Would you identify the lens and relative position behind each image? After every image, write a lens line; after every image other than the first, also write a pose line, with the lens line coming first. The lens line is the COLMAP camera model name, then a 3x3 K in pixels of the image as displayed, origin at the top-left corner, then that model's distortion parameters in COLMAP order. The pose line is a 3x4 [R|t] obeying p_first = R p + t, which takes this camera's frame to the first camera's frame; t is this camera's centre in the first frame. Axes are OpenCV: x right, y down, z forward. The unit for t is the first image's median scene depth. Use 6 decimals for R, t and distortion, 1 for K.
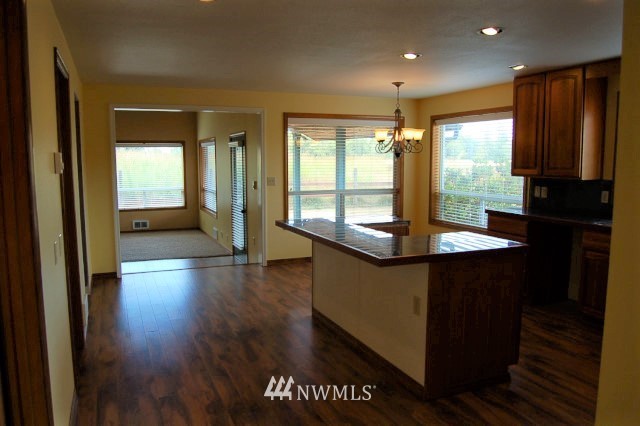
lens RADIAL K [[503.6, 0, 320.0], [0, 503.6, 213.0], [0, 0, 1]] dist [-0.040300, -0.003041]
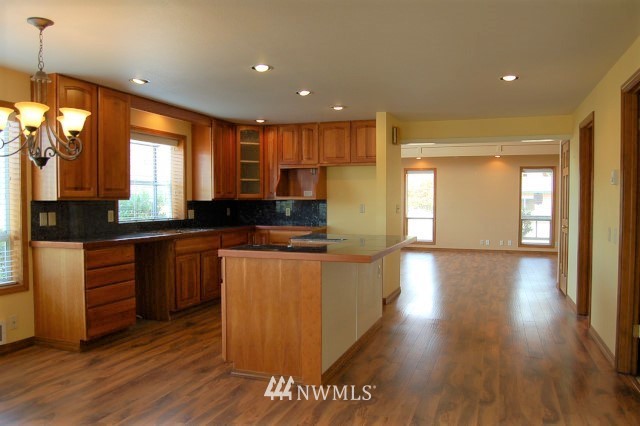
lens RADIAL K [[503.6, 0, 320.0], [0, 503.6, 213.0], [0, 0, 1]] dist [-0.040300, -0.003041]
pose [[-0.737885, -0.018295, 0.674679, -0.452317], [0.069355, 0.992285, 0.102760, -0.109643], [-0.671354, 0.122617, -0.730924, 1.367863]]
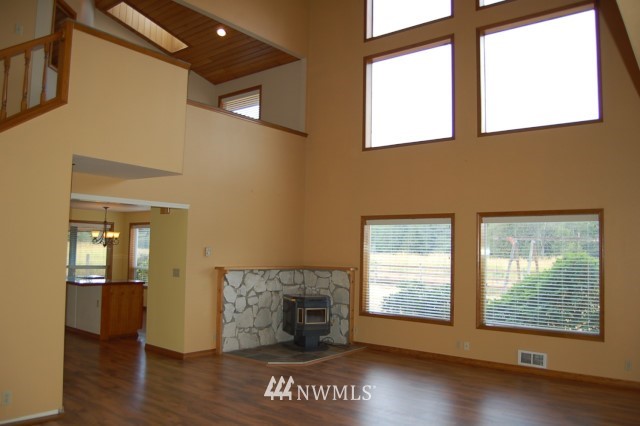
lens RADIAL K [[503.6, 0, 320.0], [0, 503.6, 213.0], [0, 0, 1]] dist [-0.040300, -0.003041]
pose [[0.879863, 0.055849, 0.471935, -0.020829], [0.027820, 0.985314, -0.168468, 0.095455], [-0.474413, 0.161358, 0.865388, -0.946513]]
